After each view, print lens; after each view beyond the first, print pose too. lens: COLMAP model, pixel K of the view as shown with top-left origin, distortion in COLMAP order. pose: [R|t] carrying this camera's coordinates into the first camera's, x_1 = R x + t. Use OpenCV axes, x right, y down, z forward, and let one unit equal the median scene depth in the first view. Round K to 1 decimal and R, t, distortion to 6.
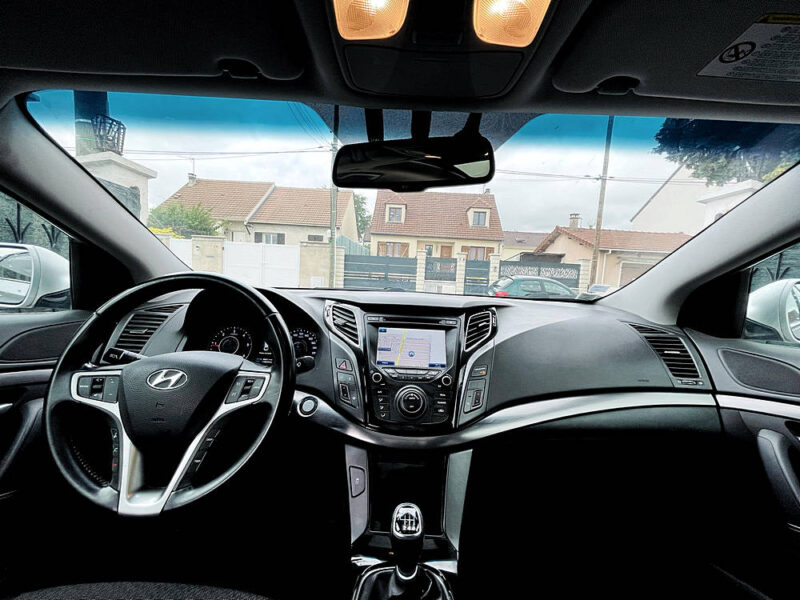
lens RADIAL K [[315.0, 0, 400.0], [0, 315.0, 300.0], [0, 0, 1]] dist [-0.009238, -0.000068]
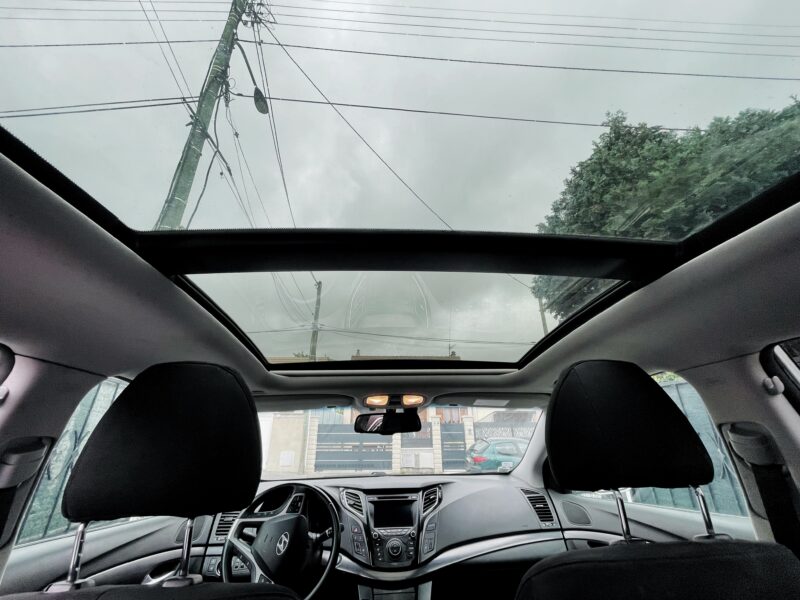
lens RADIAL K [[315.0, 0, 400.0], [0, 315.0, 300.0], [0, 0, 1]] dist [-0.009238, -0.000068]
pose [[0.995403, -0.027218, 0.091831, -0.052046], [0.067787, 0.877545, -0.474678, -0.069860], [-0.067666, 0.478721, 0.875356, -1.073647]]
